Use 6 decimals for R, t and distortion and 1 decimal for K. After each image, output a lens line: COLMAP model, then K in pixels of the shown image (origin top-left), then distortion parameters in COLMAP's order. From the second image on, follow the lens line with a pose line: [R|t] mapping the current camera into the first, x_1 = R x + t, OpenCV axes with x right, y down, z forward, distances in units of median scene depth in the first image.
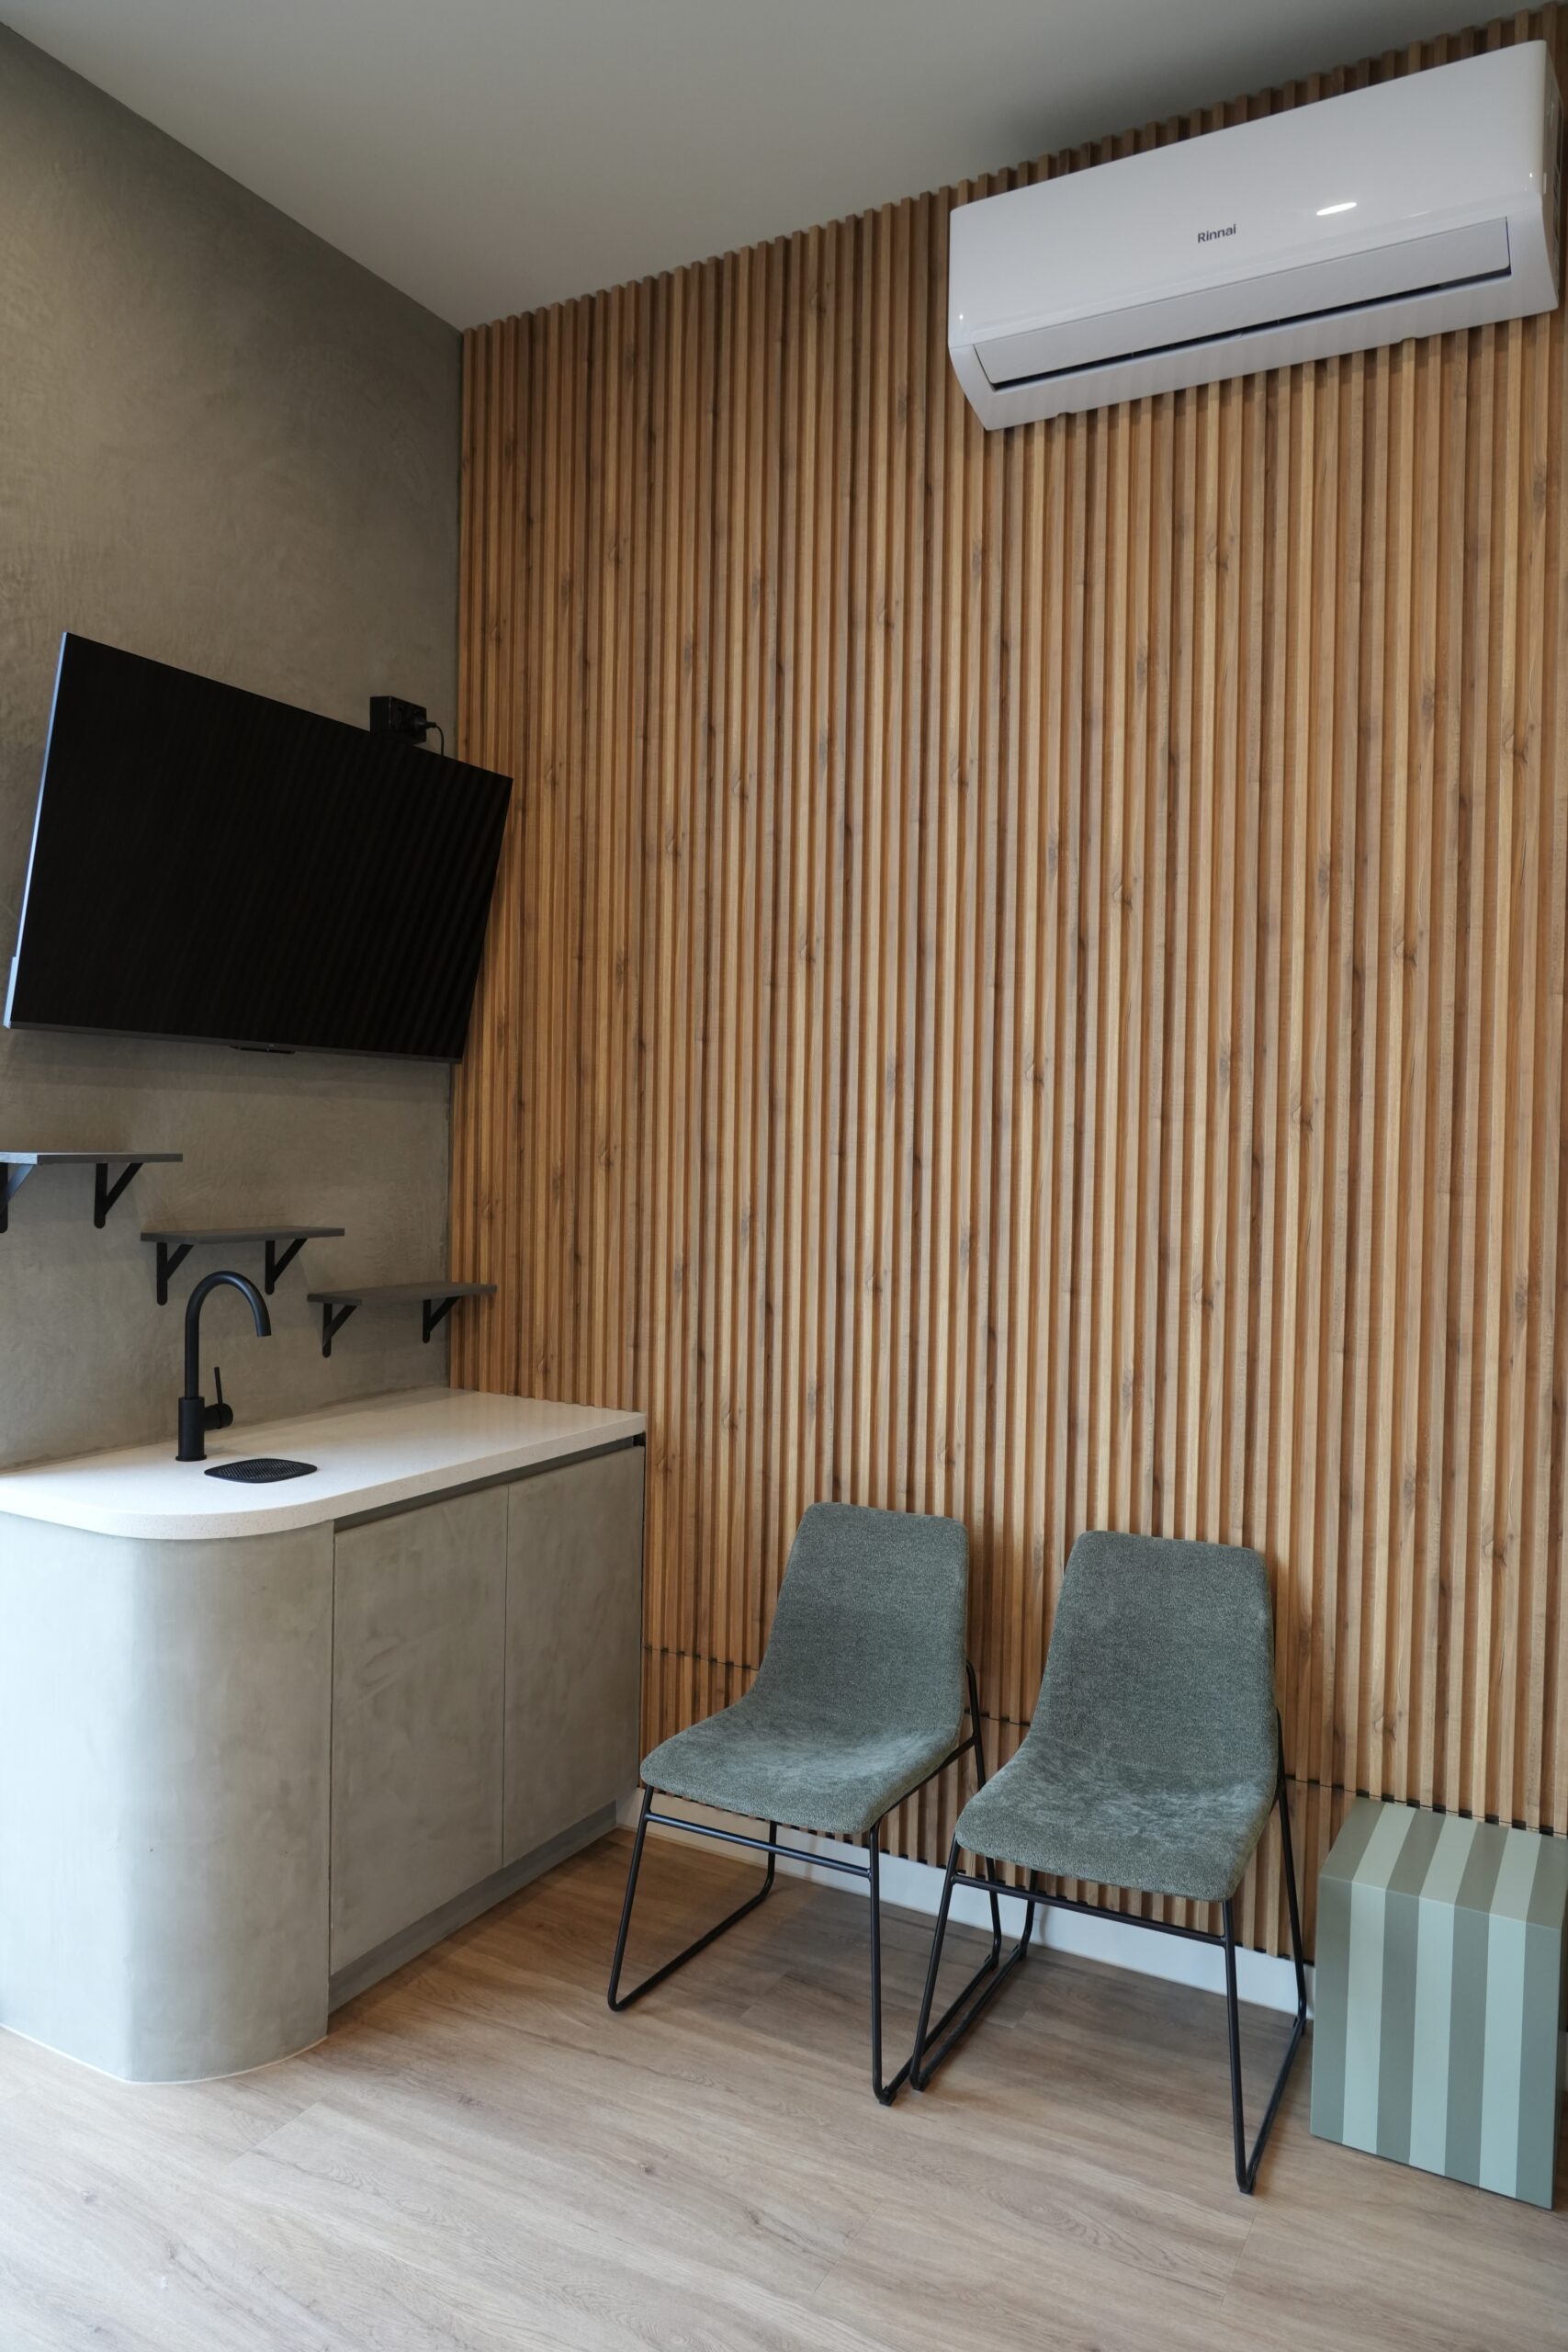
lens RADIAL K [[1584.6, 0, 784.0], [0, 1584.6, 1176.0], [0, 0, 1]] dist [0.029037, -0.001342]
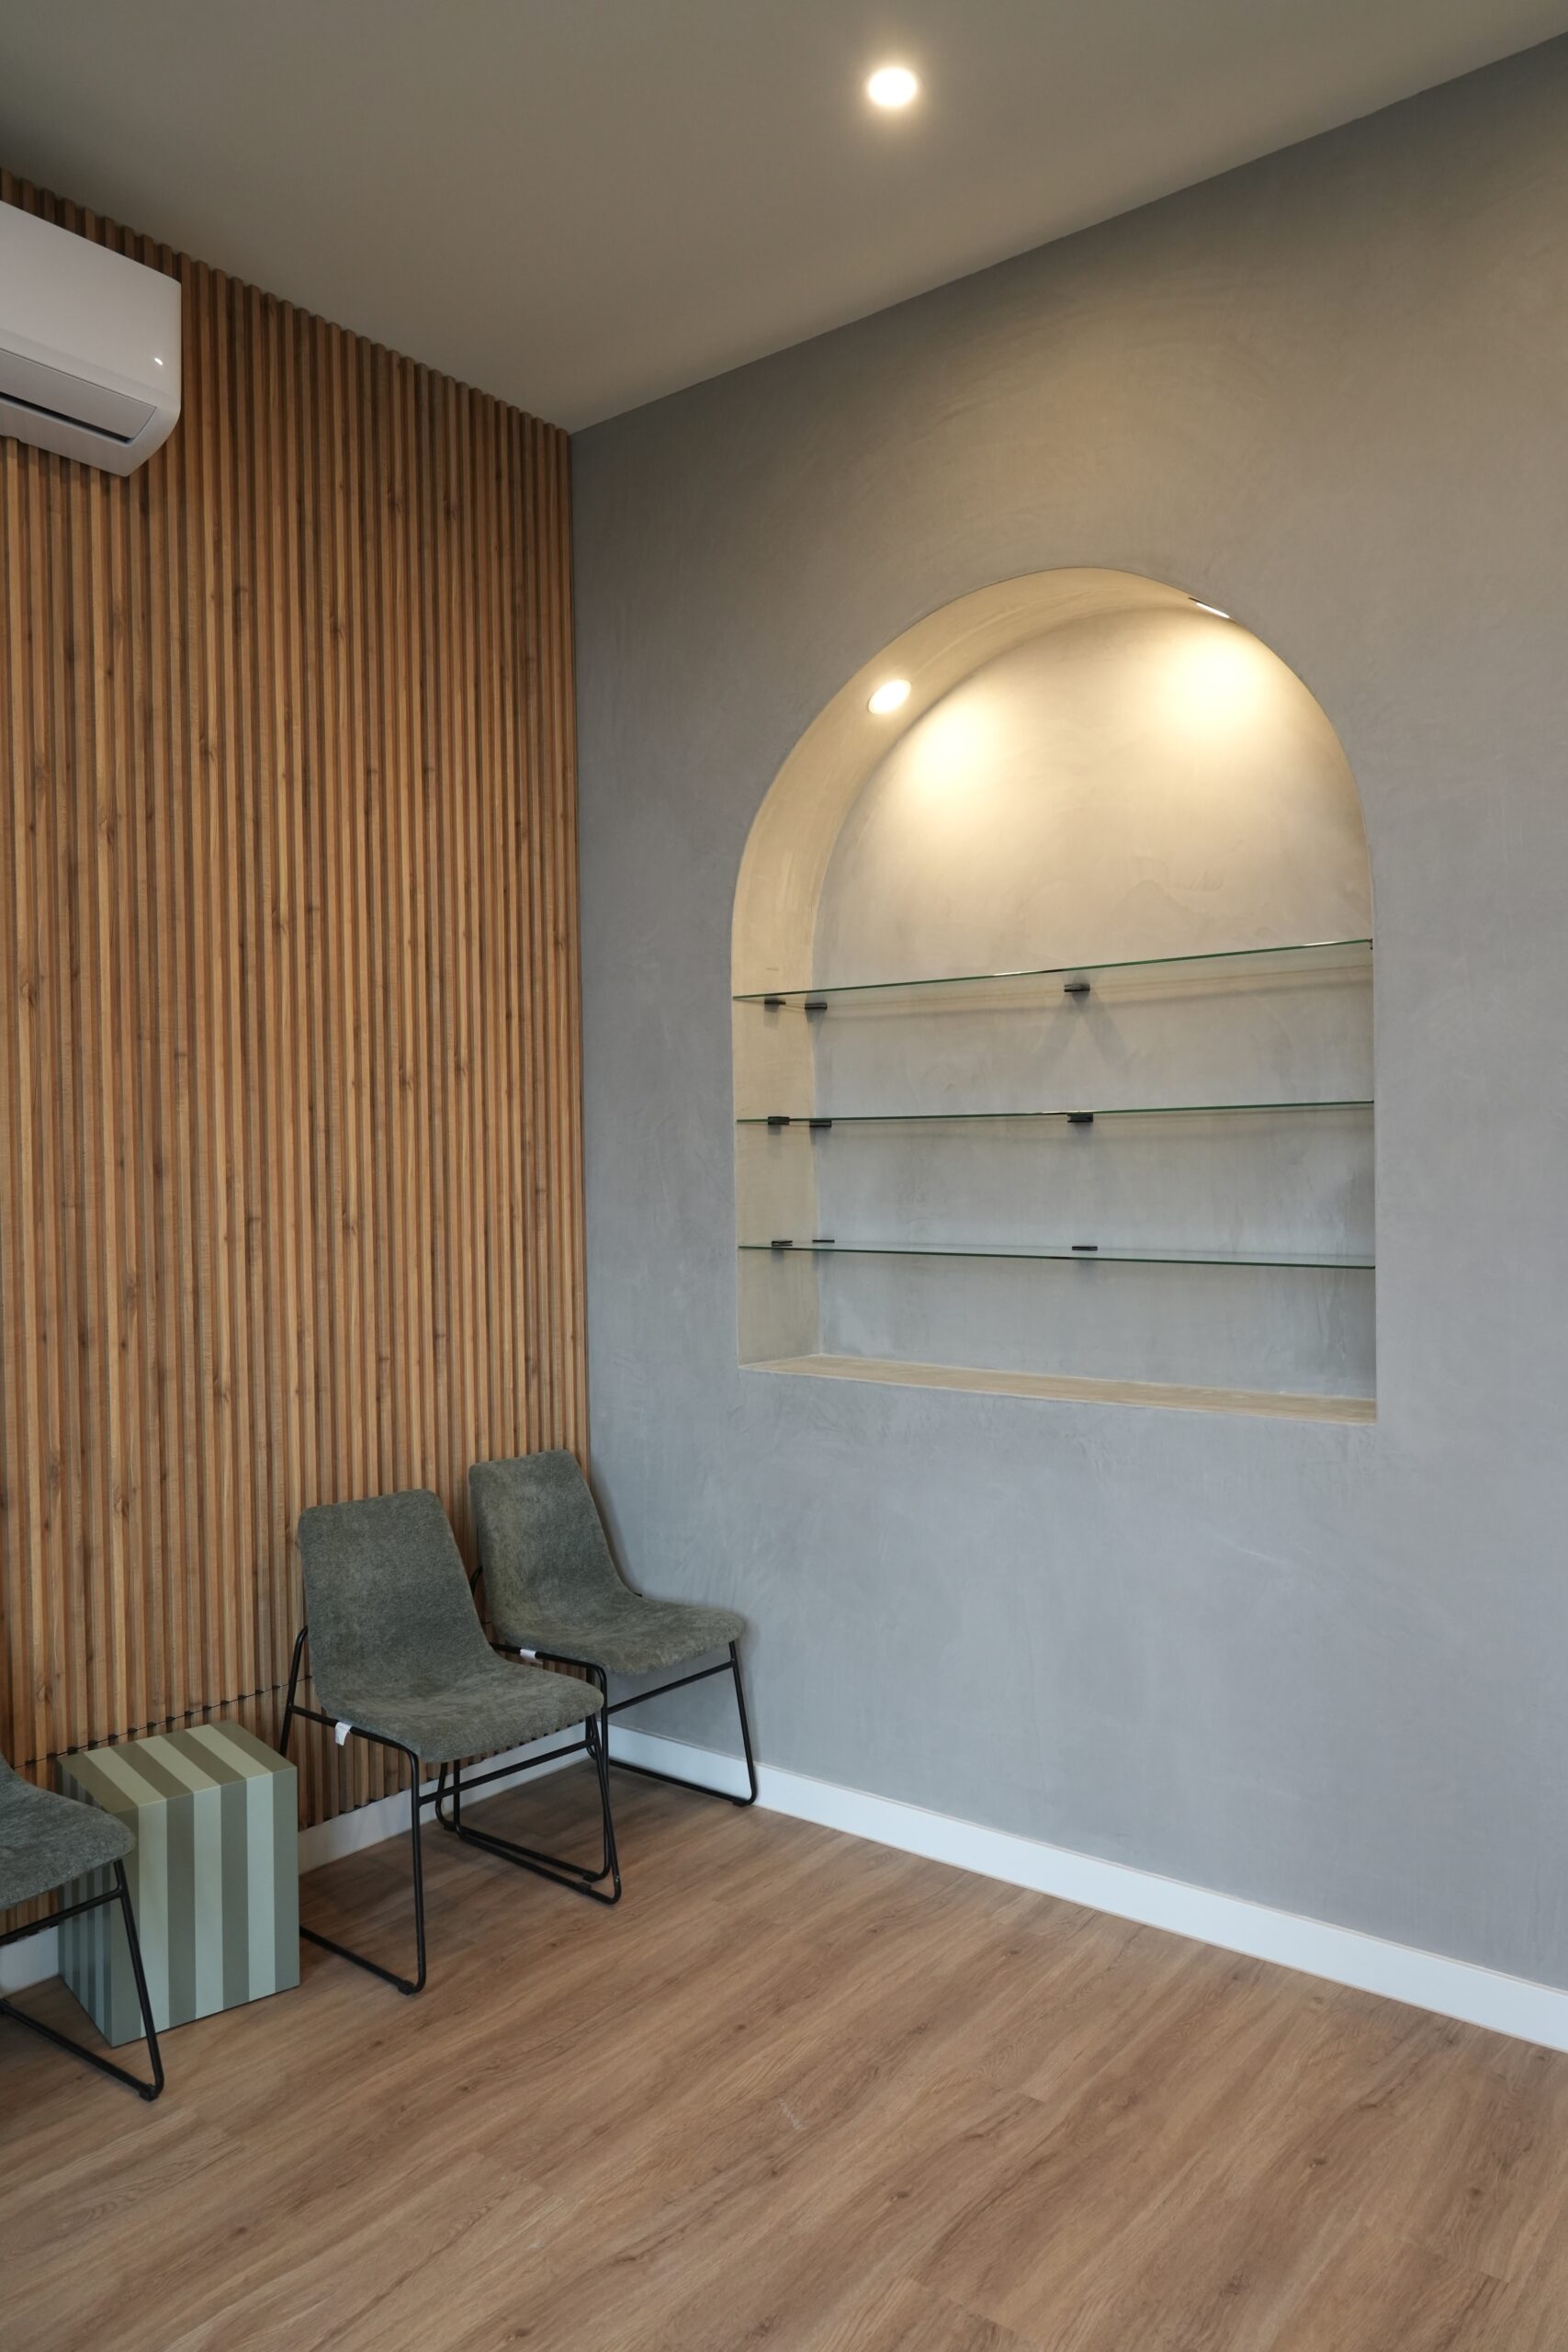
lens RADIAL K [[1614.3, 0, 784.0], [0, 1614.3, 1176.0], [0, 0, 1]] dist [-0.004068, -0.002693]
pose [[0.152283, -0.020679, 0.988121, -0.748673], [0.029438, 0.999432, 0.016378, -0.017636], [-0.987898, 0.026594, 0.152805, 0.377082]]
